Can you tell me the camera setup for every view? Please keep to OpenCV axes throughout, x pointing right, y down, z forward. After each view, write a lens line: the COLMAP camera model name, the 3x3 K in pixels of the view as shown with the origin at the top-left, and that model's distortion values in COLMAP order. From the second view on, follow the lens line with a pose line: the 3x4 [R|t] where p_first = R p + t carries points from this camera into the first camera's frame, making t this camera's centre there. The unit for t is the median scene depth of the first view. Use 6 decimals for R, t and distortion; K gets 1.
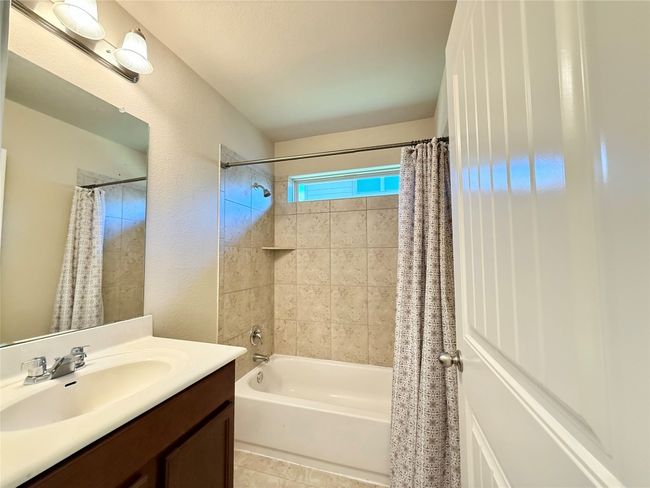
lens RADIAL K [[260.2, 0, 326.1], [0, 260.2, 243.5], [0, 0, 1]] dist [0.001827, -0.000080]
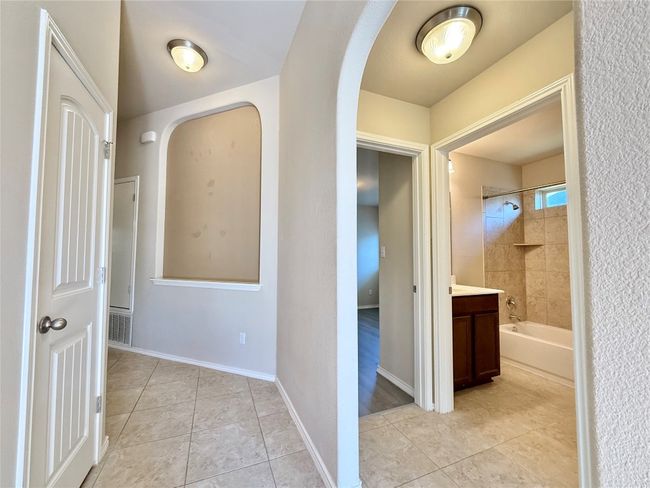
lens RADIAL K [[260.2, 0, 328.4], [0, 260.2, 244.7], [0, 0, 1]] dist [0.001827, -0.000080]
pose [[0.638709, -0.024159, -0.769069, 0.209135], [0.037917, 0.999281, 0.000099, -0.020327], [0.768514, -0.029224, 0.639165, -0.714430]]
